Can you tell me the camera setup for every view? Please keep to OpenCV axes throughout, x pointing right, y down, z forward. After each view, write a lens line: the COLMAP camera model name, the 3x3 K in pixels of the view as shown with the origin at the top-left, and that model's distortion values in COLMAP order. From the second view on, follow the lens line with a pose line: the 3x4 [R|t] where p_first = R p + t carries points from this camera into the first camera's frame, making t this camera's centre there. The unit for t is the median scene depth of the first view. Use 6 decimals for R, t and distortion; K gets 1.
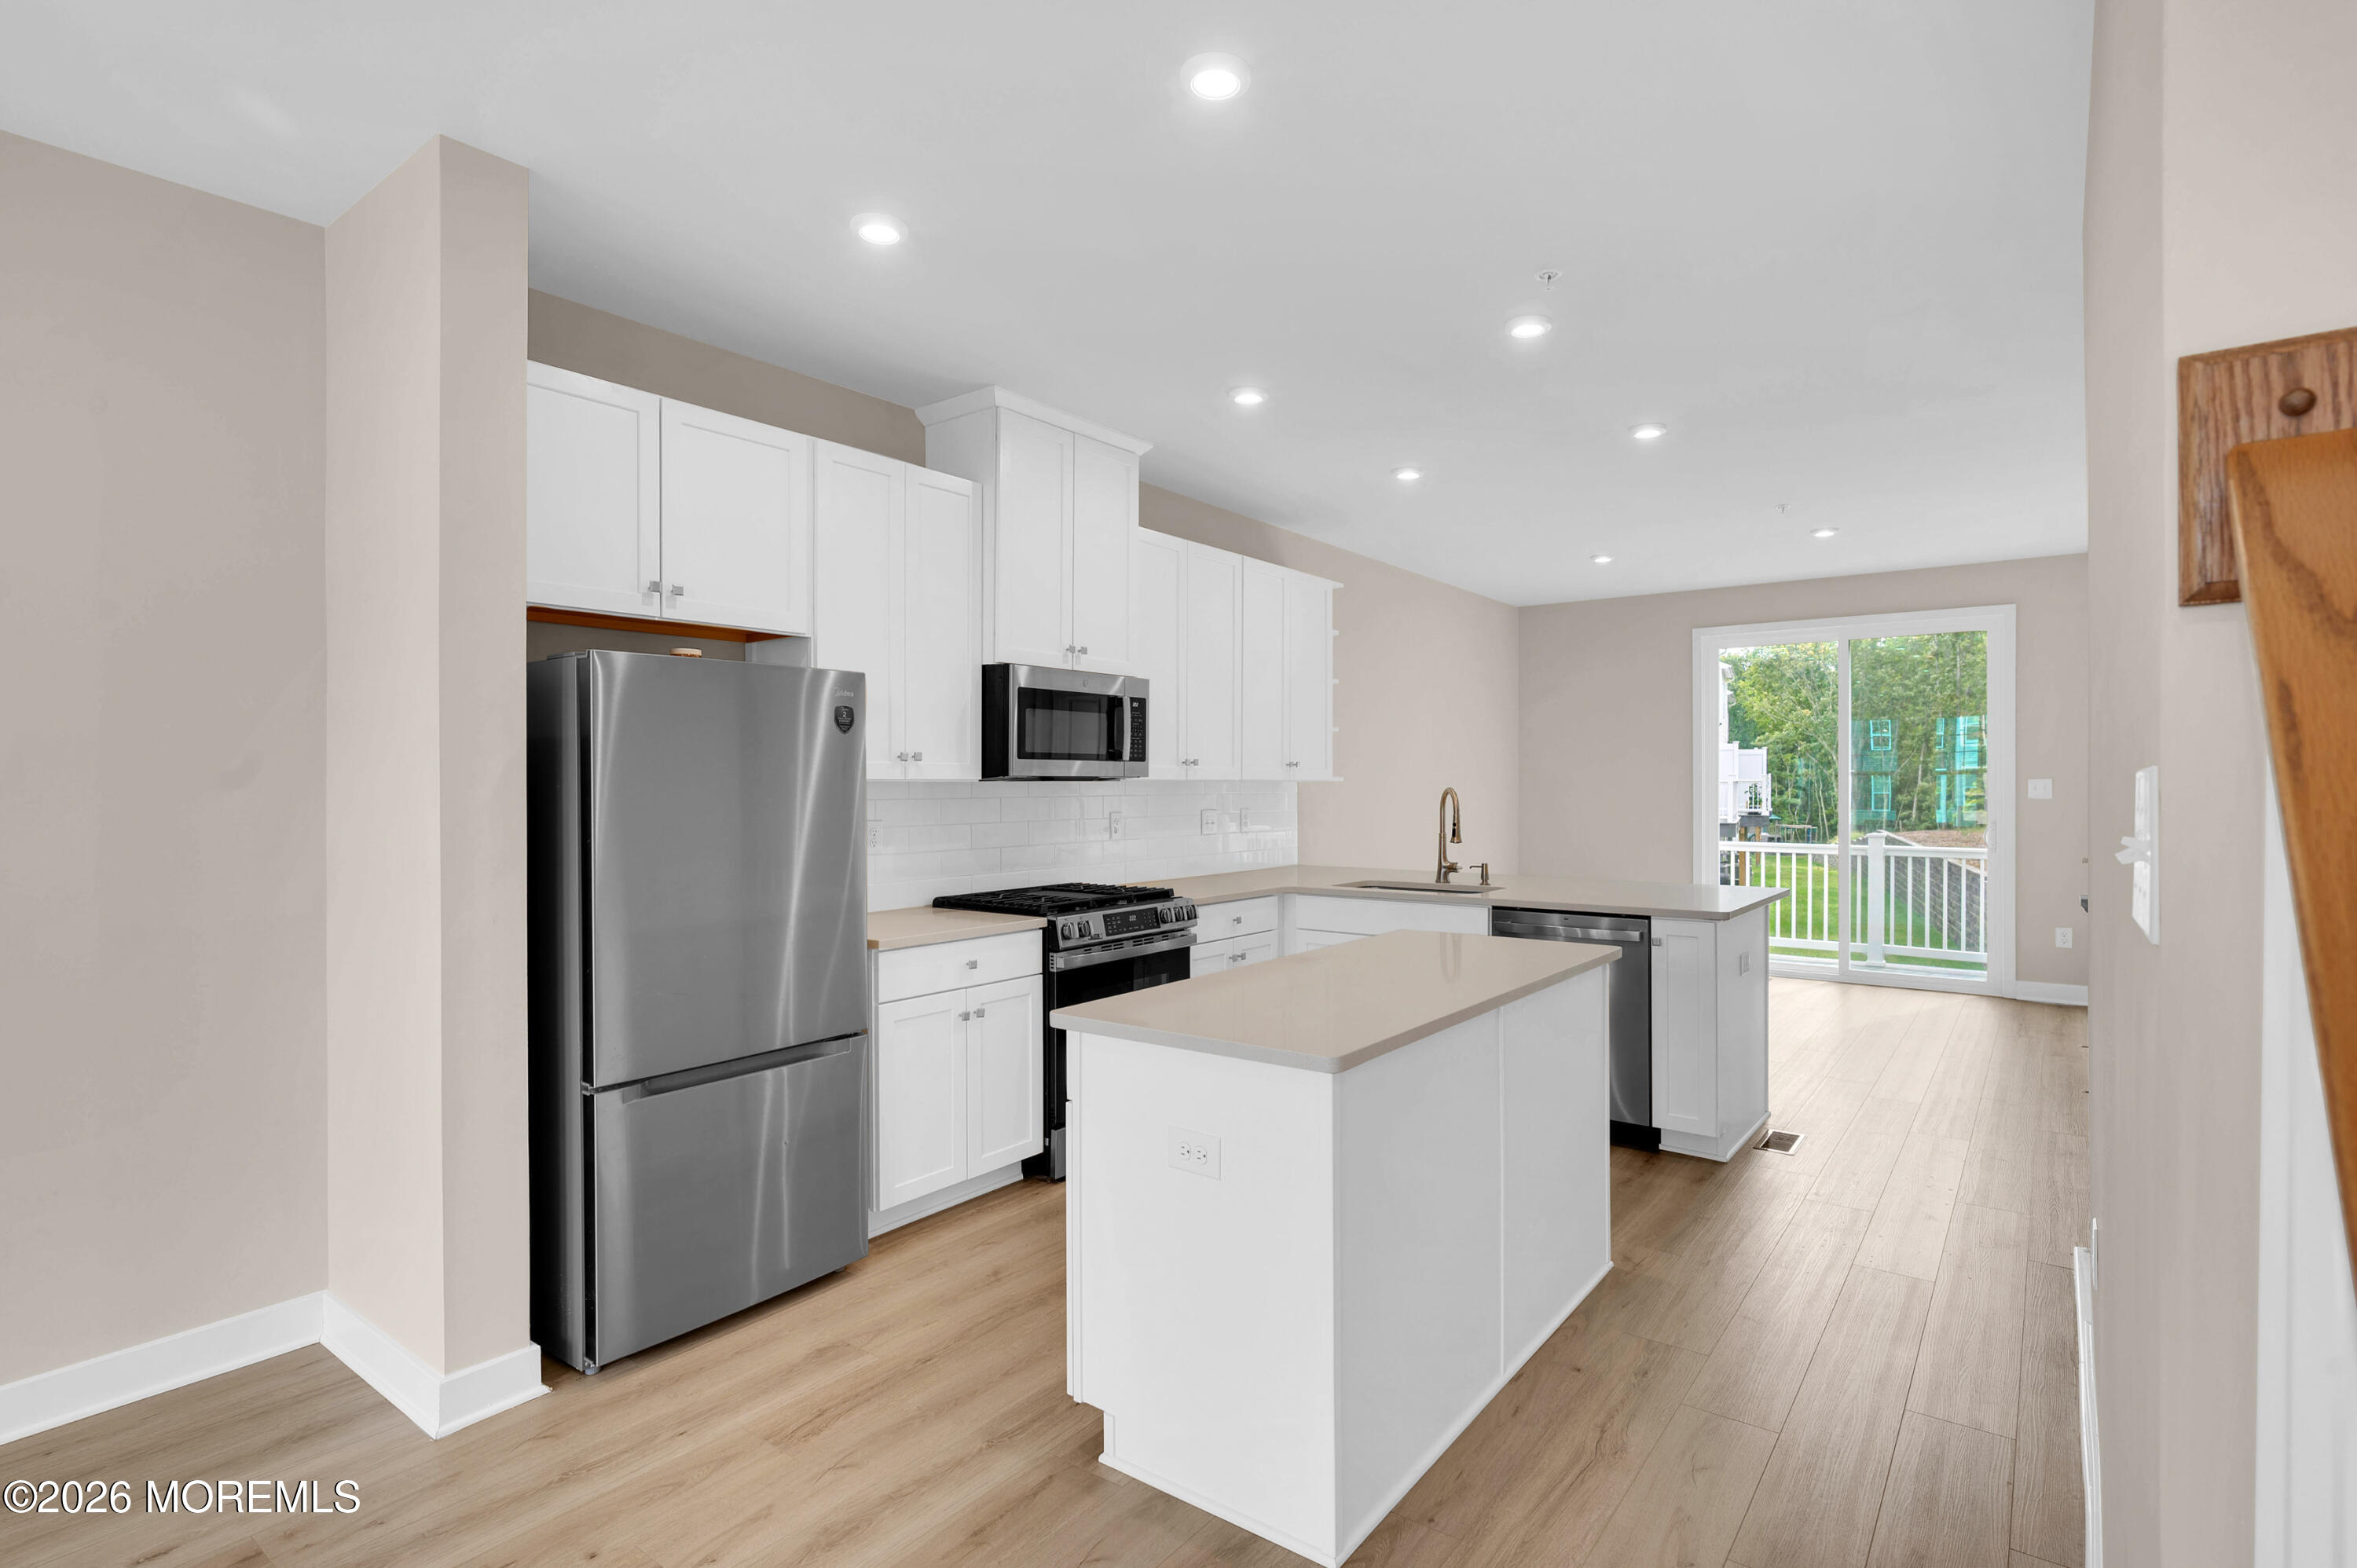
lens RADIAL K [[1152.6, 0, 1212.7], [0, 1152.6, 788.8], [0, 0, 1]] dist [-0.001454, -0.000426]
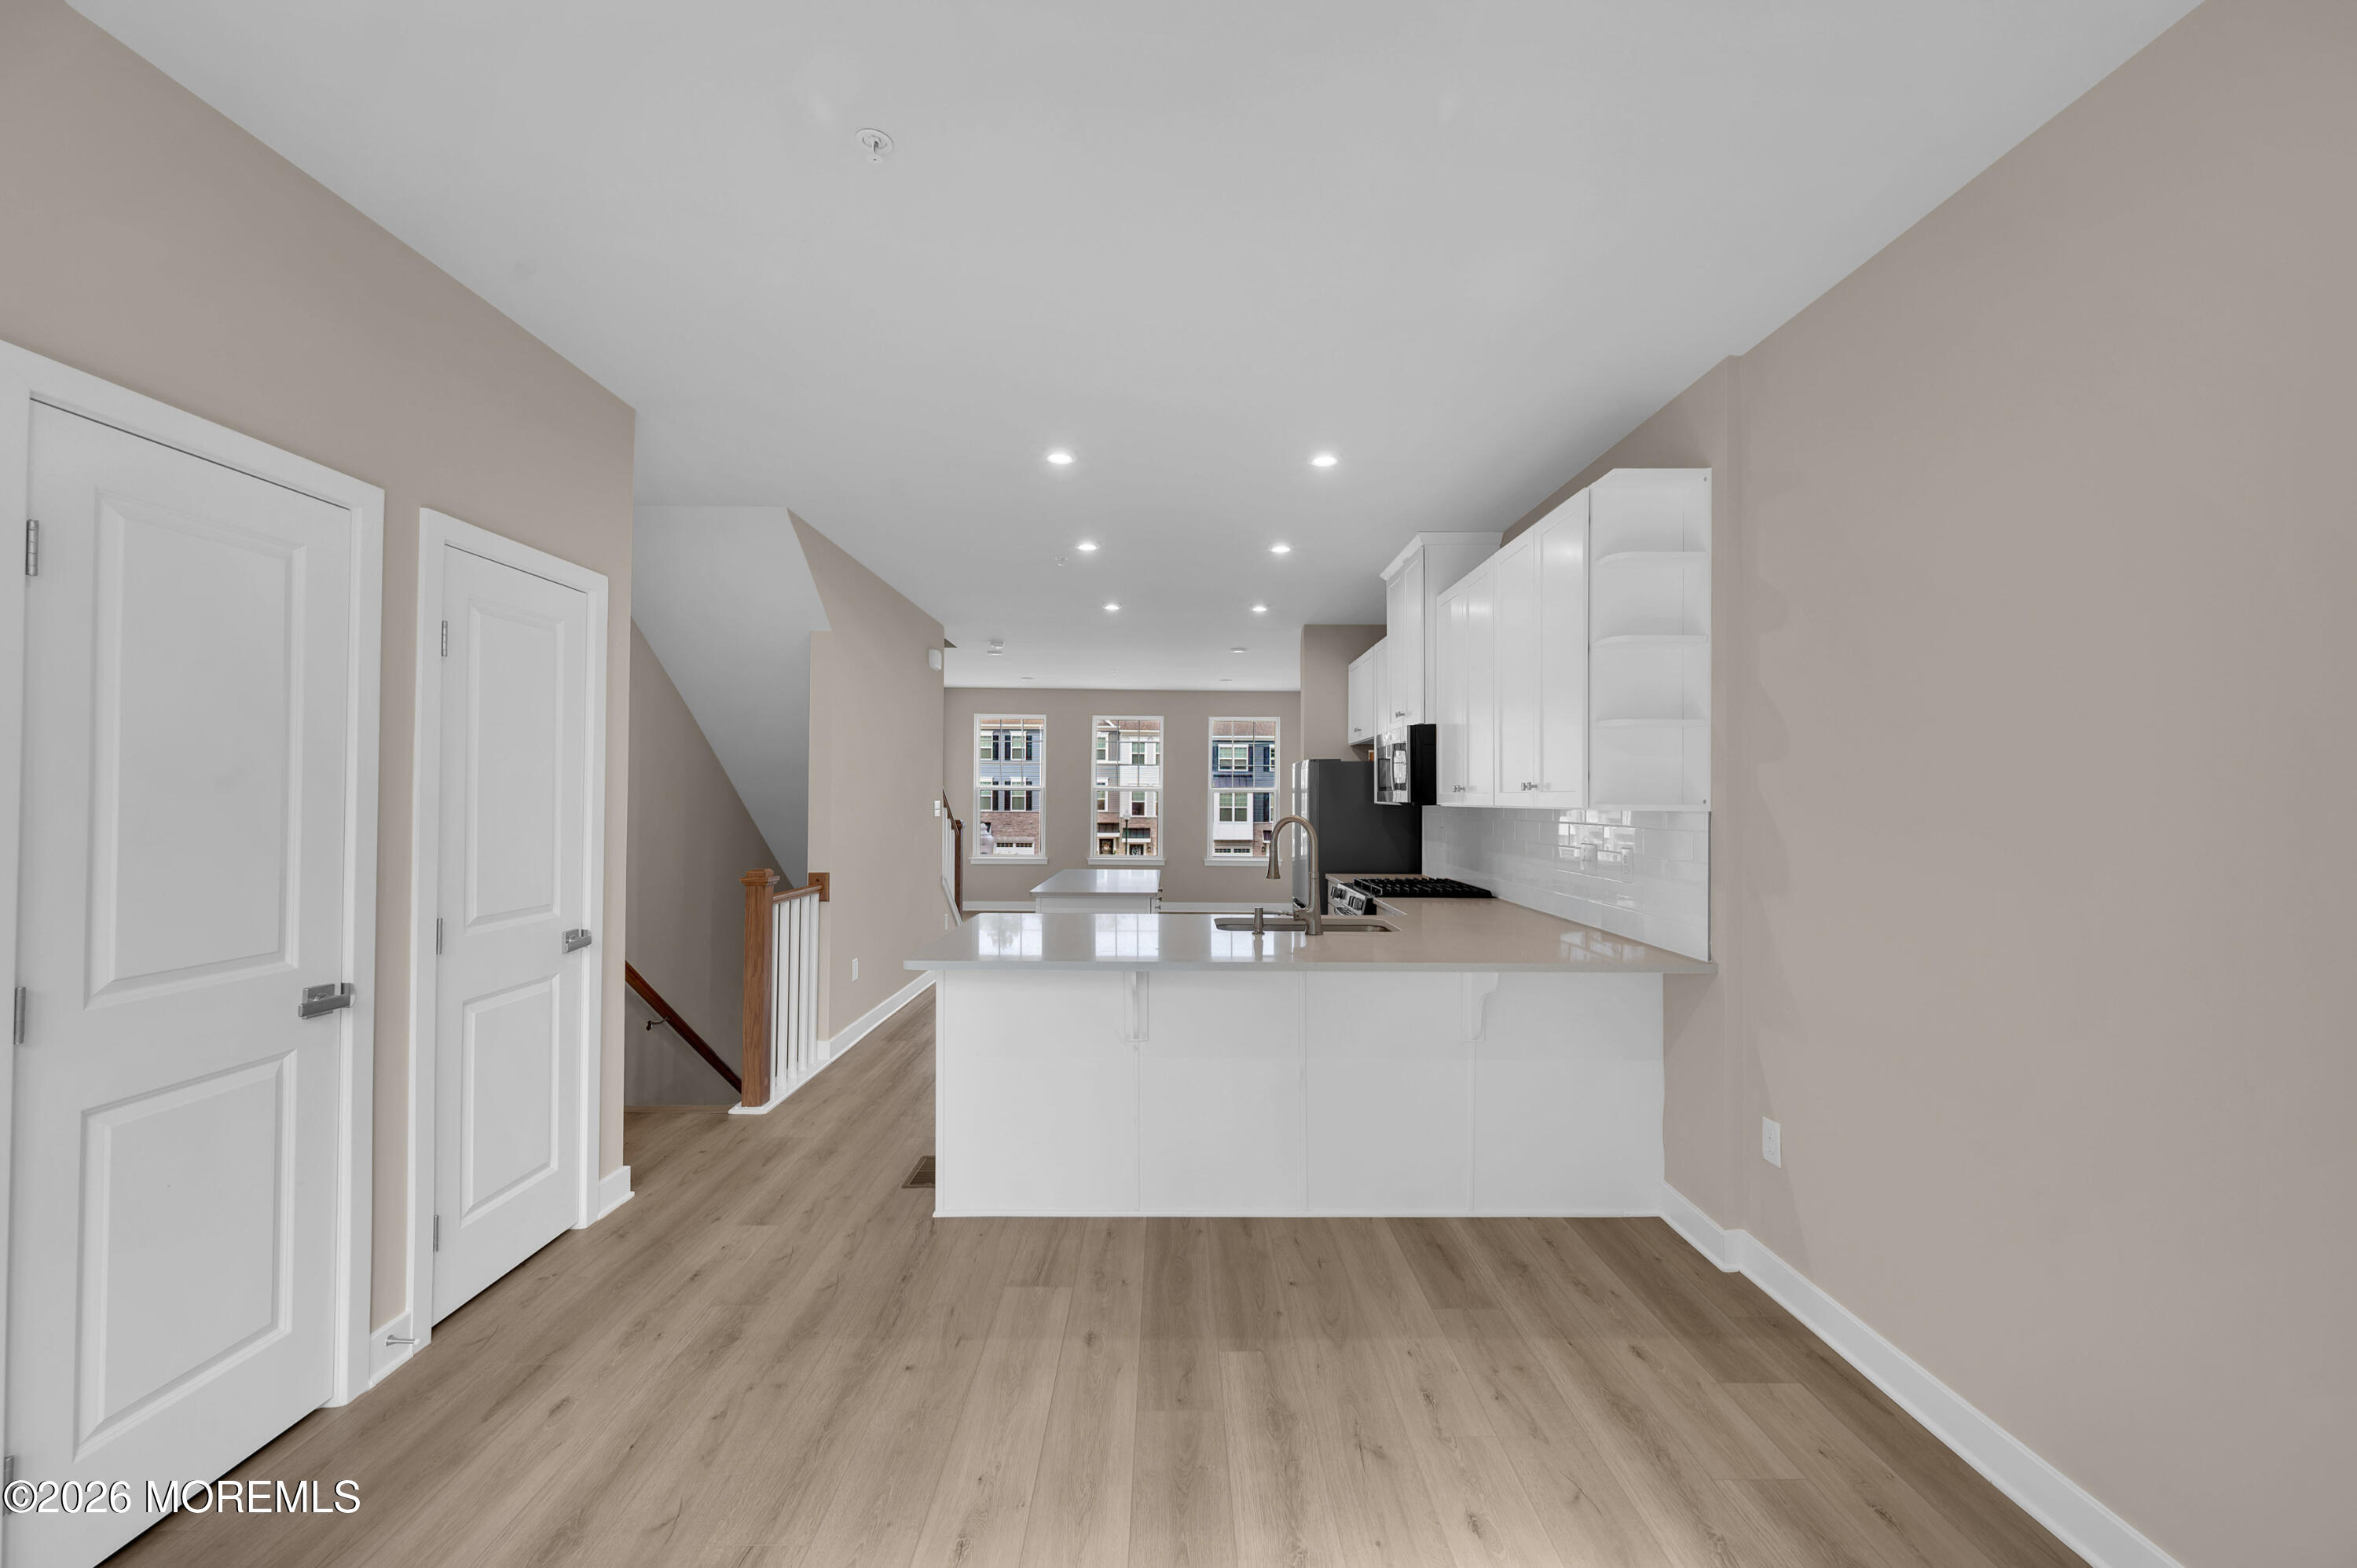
lens RADIAL K [[929.9, 0, 1178.5], [0, 929.9, 784.0], [0, 0, 1]] dist [0.000747, -0.000051]
pose [[-0.802569, -0.010578, -0.596466, 0.756829], [-0.006211, 0.999937, -0.009377, -0.018801], [0.596527, -0.003822, -0.802584, 1.671999]]
